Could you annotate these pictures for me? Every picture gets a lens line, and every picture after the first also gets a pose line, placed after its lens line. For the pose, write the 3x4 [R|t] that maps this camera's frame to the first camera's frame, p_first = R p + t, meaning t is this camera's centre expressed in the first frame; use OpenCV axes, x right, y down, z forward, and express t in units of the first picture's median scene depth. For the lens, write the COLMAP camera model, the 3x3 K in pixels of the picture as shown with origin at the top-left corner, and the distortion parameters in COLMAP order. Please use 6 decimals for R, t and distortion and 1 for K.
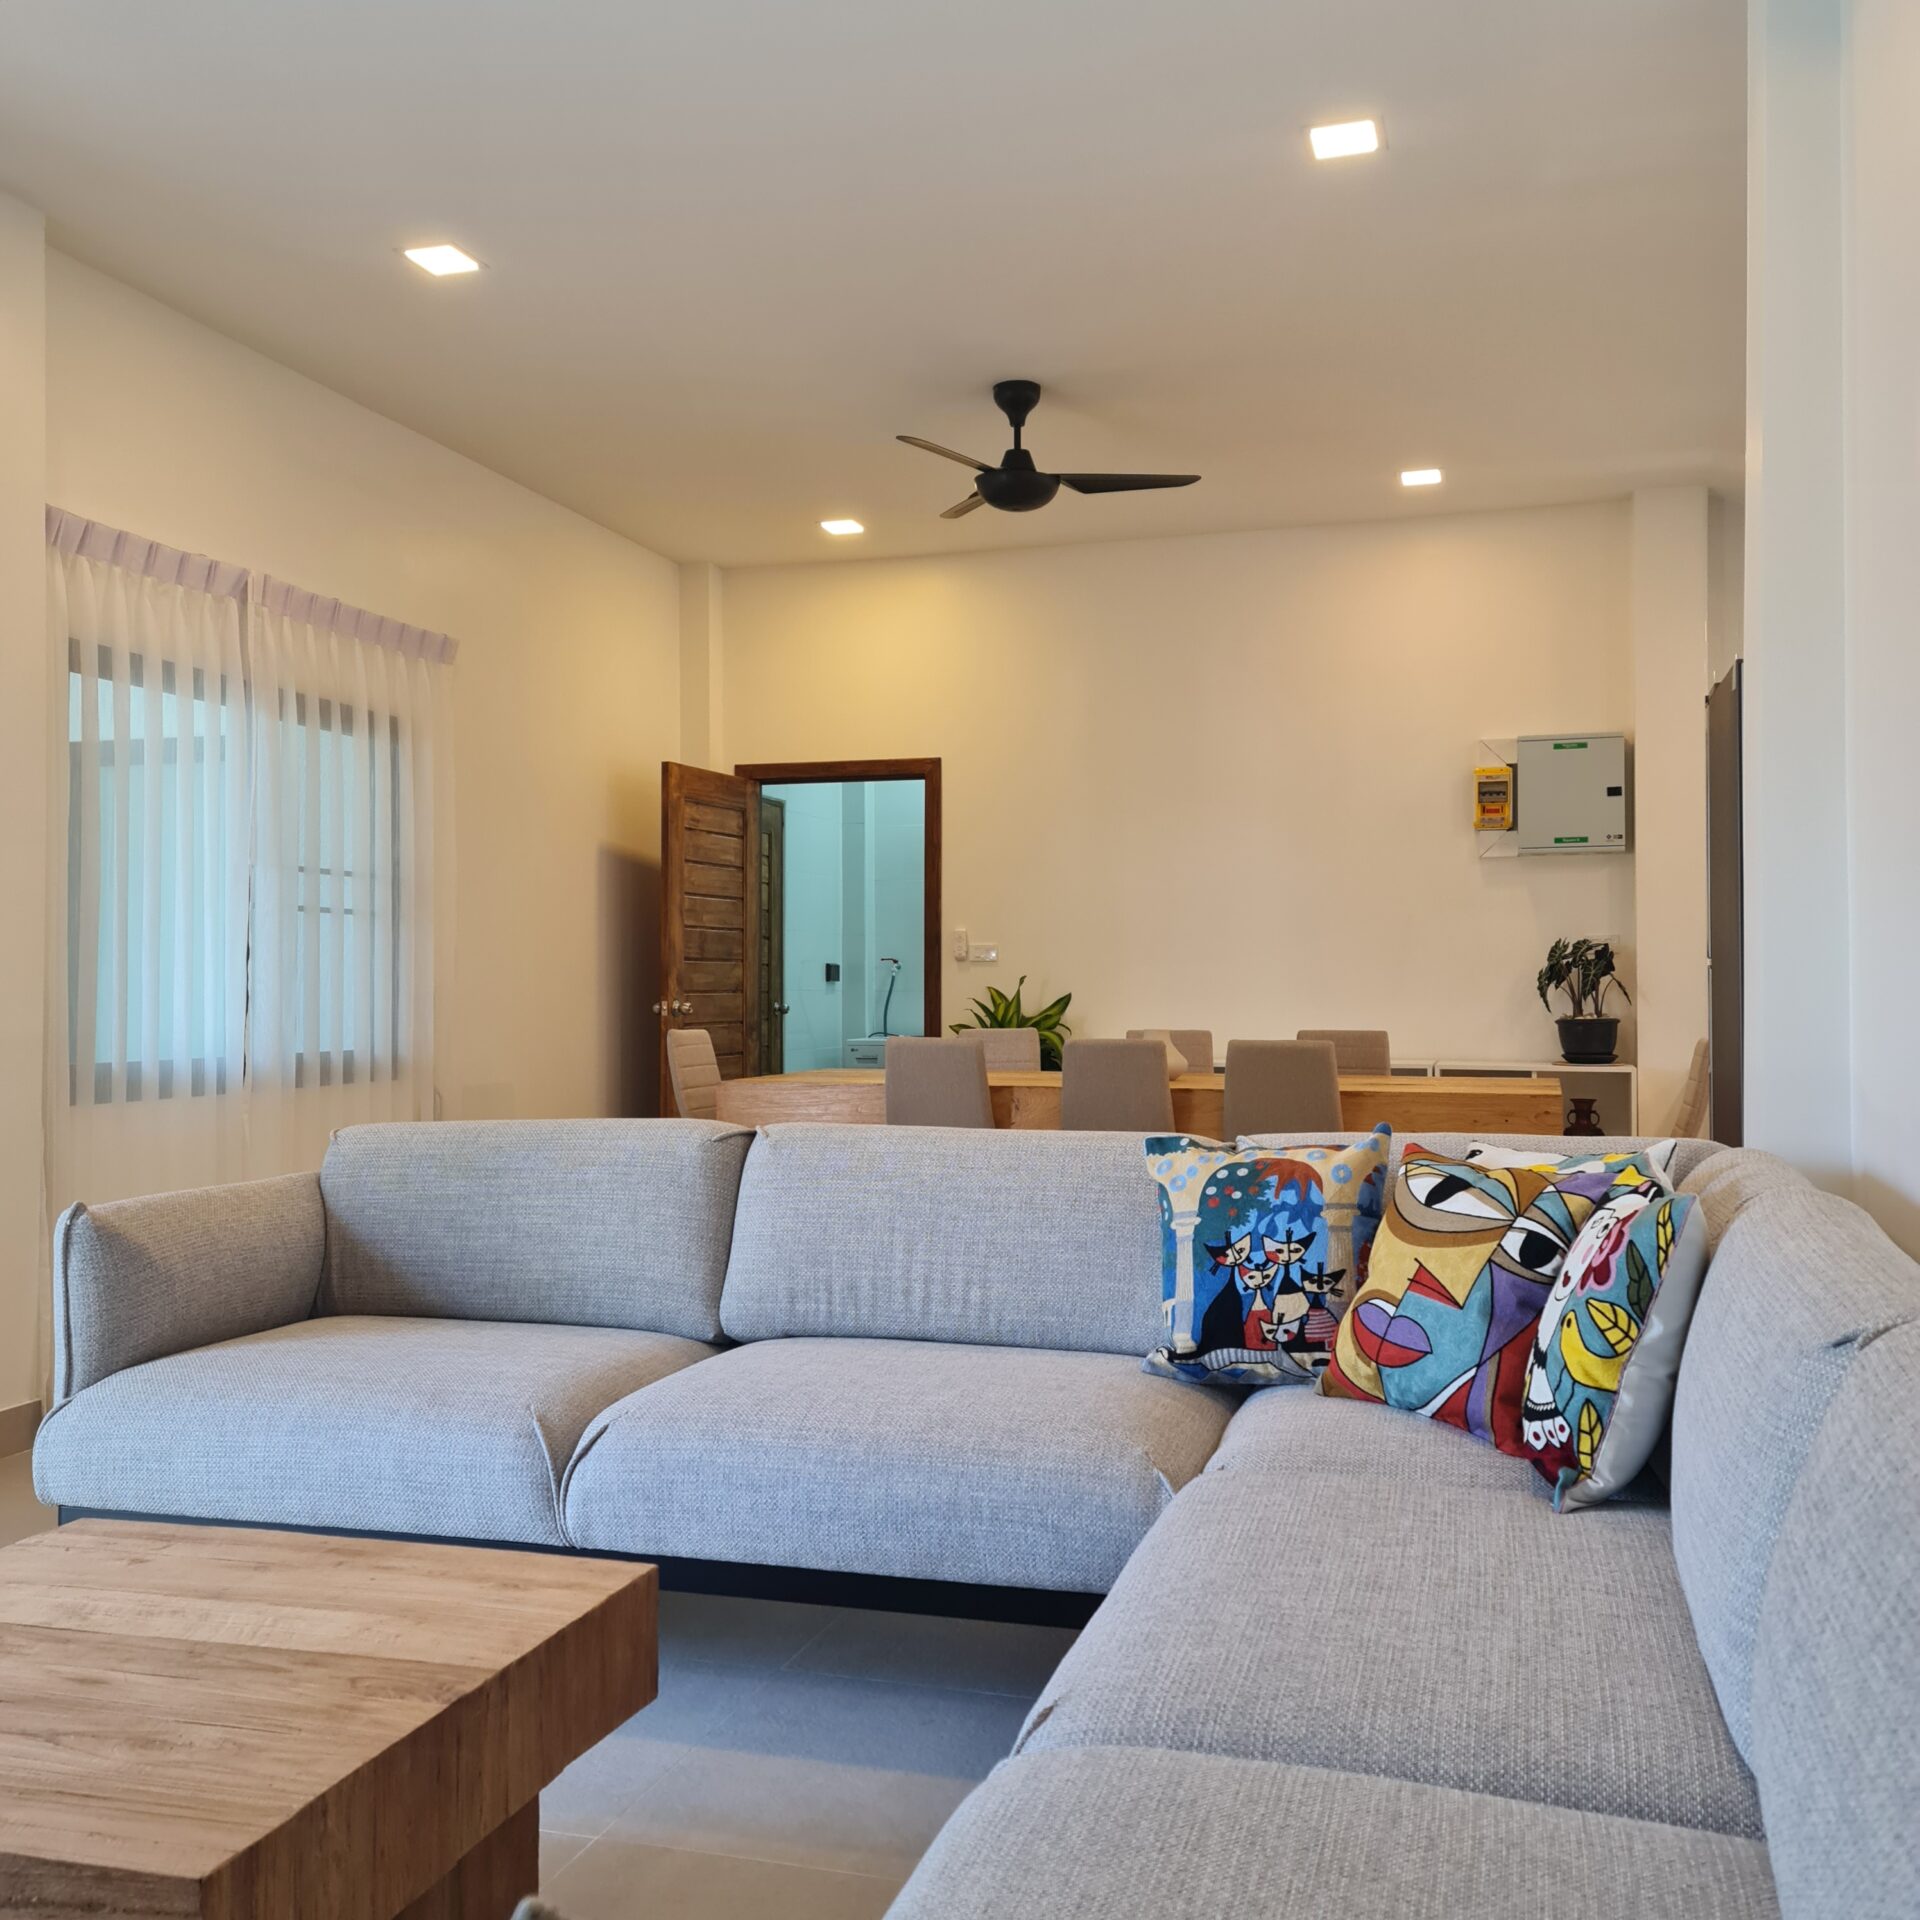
lens RADIAL K [[1877.1, 0, 950.9], [0, 1877.1, 964.9], [0, 0, 1]] dist [0.070046, -0.013502]
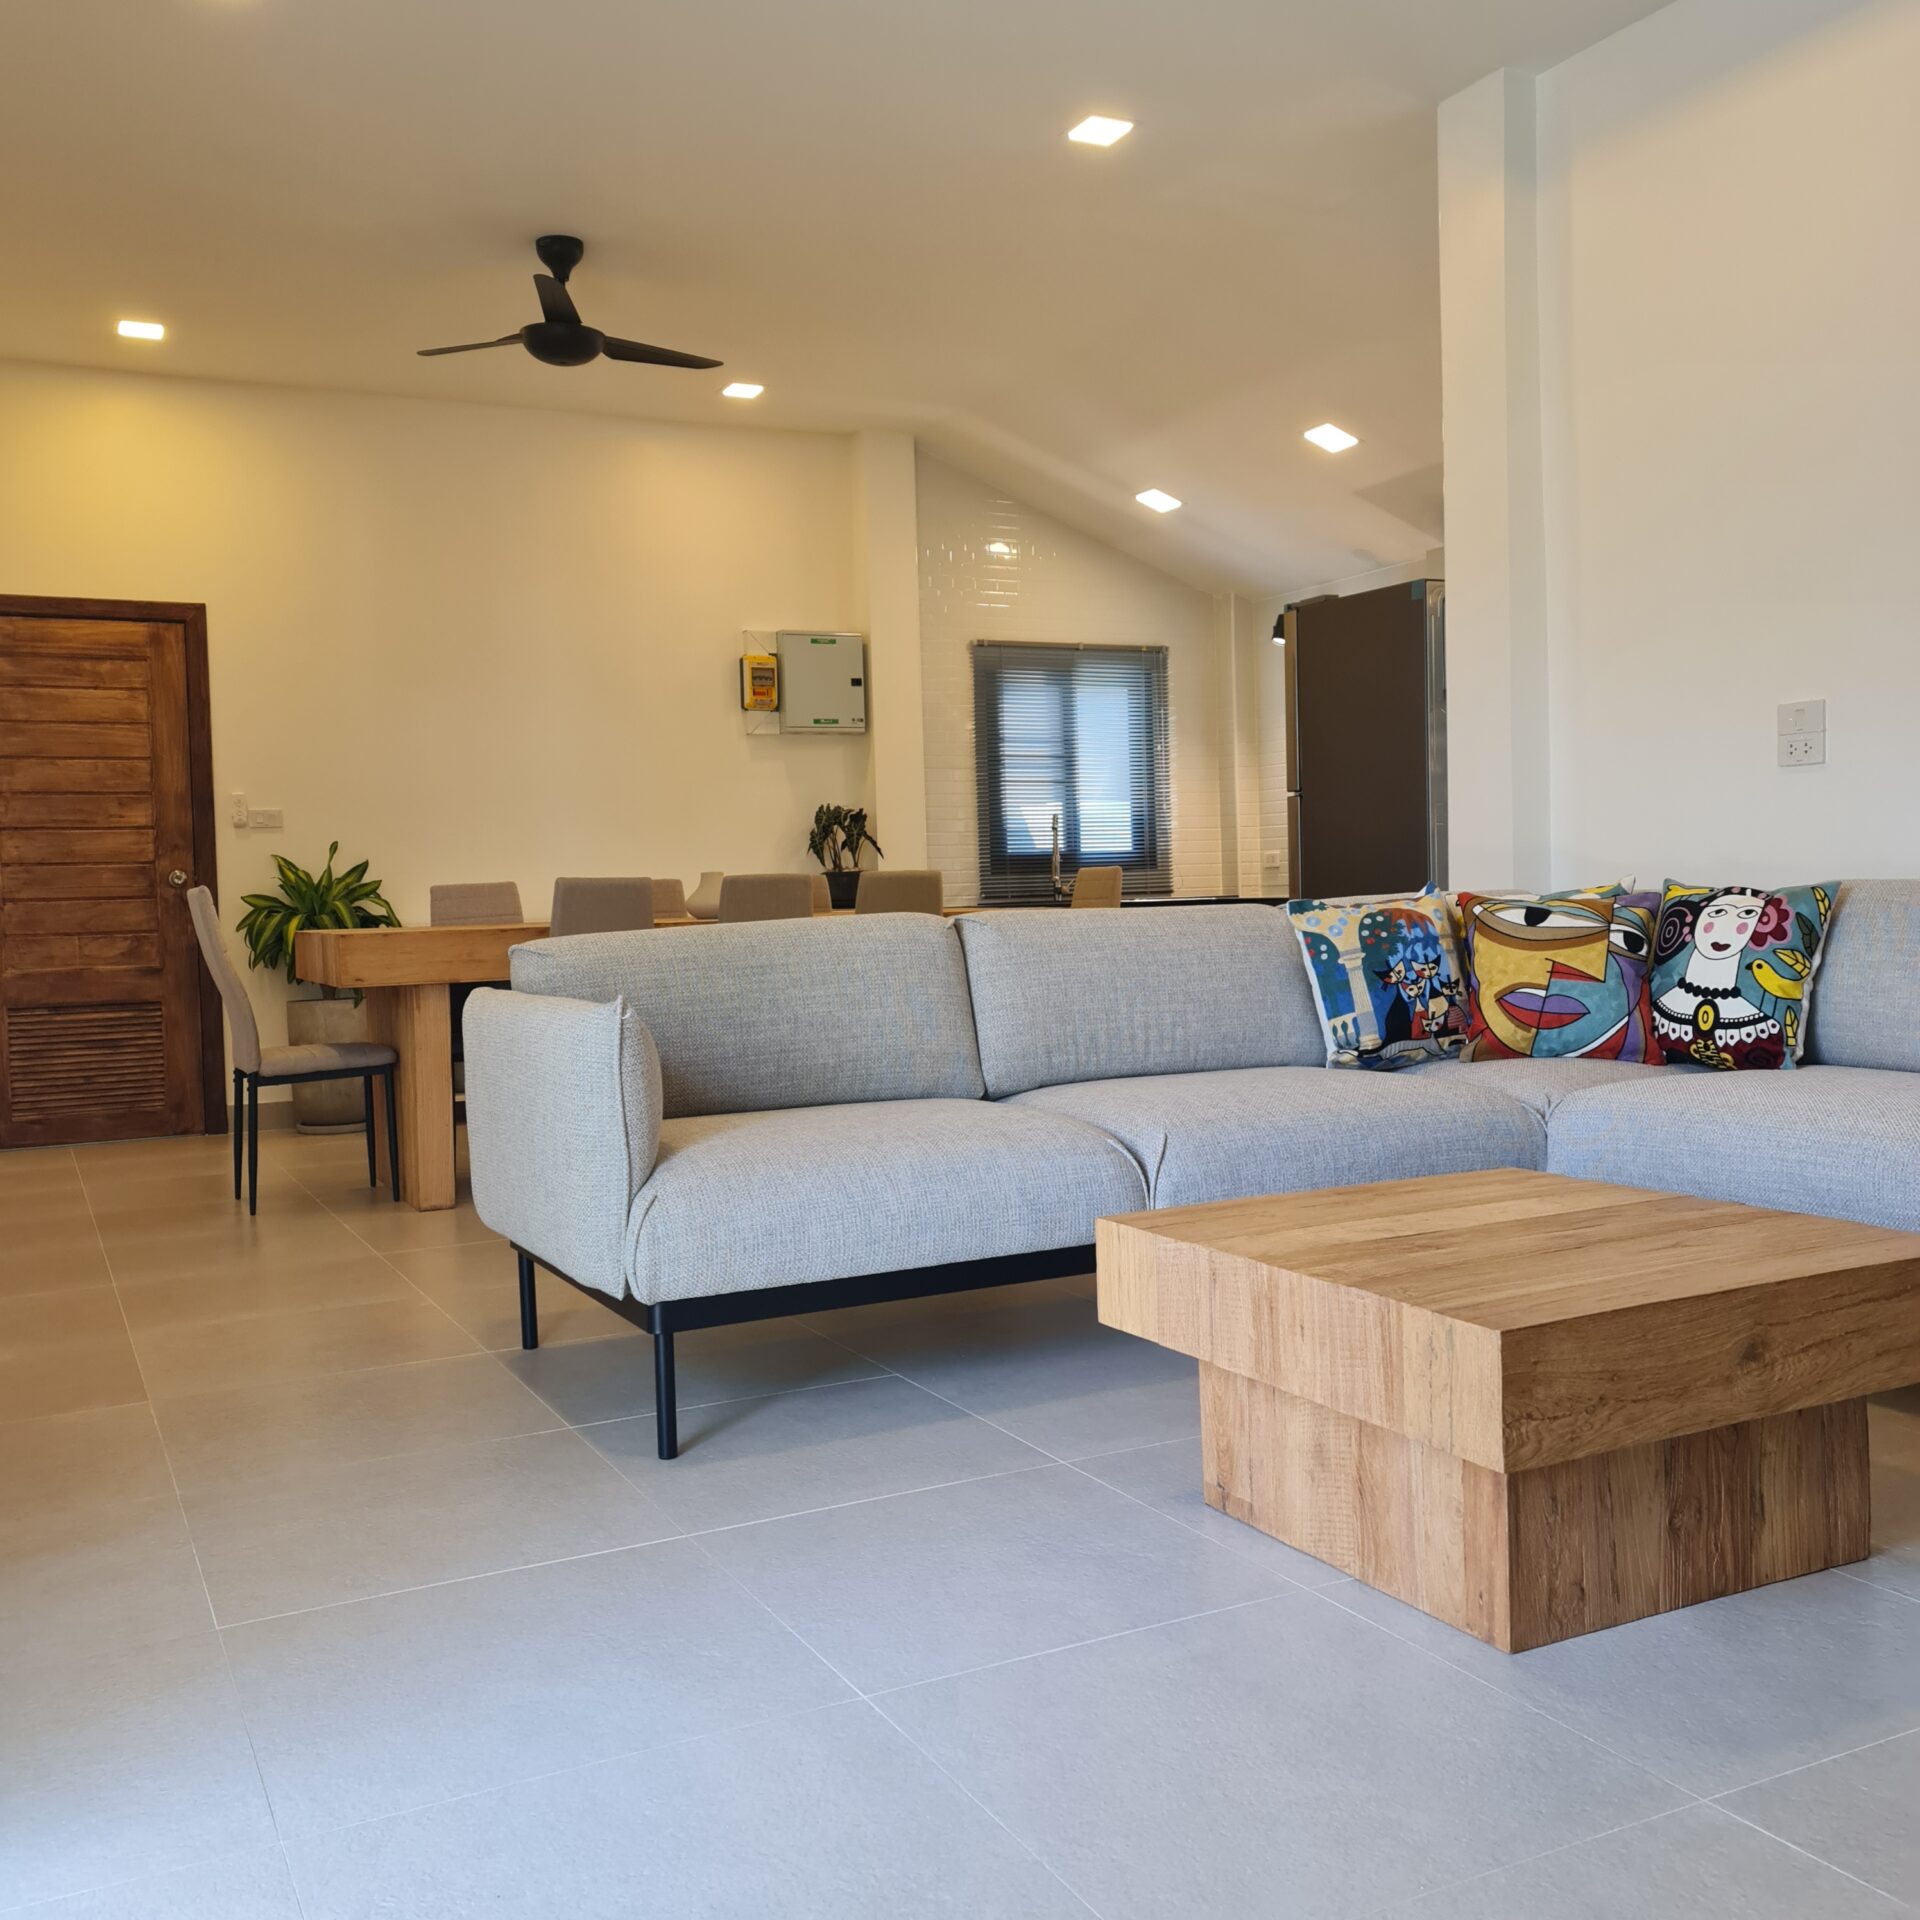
lens RADIAL K [[1877.1, 0, 950.9], [0, 1877.1, 964.9], [0, 0, 1]] dist [0.070046, -0.013502]
pose [[0.723056, -0.049338, 0.689025, -1.045523], [0.020203, 0.998530, 0.050299, 0.068759], [-0.690494, -0.022449, 0.722990, 0.216337]]
